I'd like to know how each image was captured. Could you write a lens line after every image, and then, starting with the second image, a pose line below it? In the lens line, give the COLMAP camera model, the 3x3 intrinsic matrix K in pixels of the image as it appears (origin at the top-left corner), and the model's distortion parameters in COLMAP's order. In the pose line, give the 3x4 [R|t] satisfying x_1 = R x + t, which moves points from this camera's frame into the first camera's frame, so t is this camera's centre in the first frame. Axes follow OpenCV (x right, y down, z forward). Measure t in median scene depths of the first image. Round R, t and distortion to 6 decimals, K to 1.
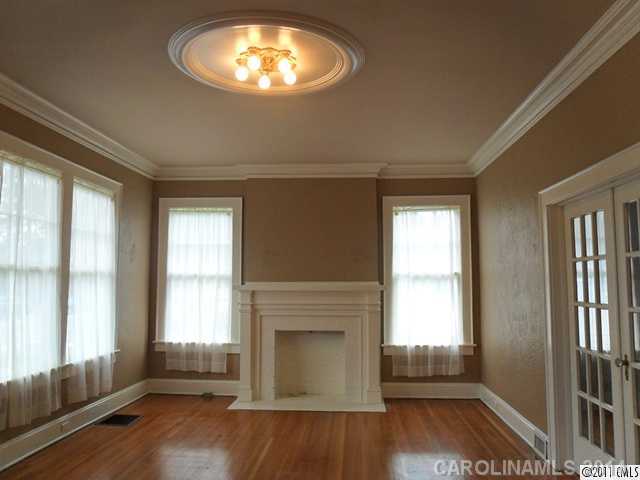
lens RADIAL K [[515.6, 0, 323.6], [0, 515.6, 242.7], [0, 0, 1]] dist [-0.012833, 0.026144]
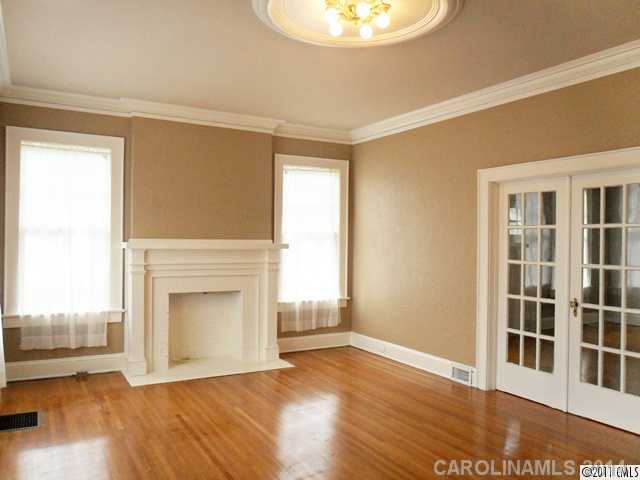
lens RADIAL K [[515.6, 0, 324.5], [0, 515.6, 240.3], [0, 0, 1]] dist [-0.012833, 0.026144]
pose [[0.835233, 0.008885, 0.549825, -0.358981], [-0.054854, 0.996228, 0.067230, 0.003649], [-0.547154, -0.086313, 0.832570, 0.117018]]
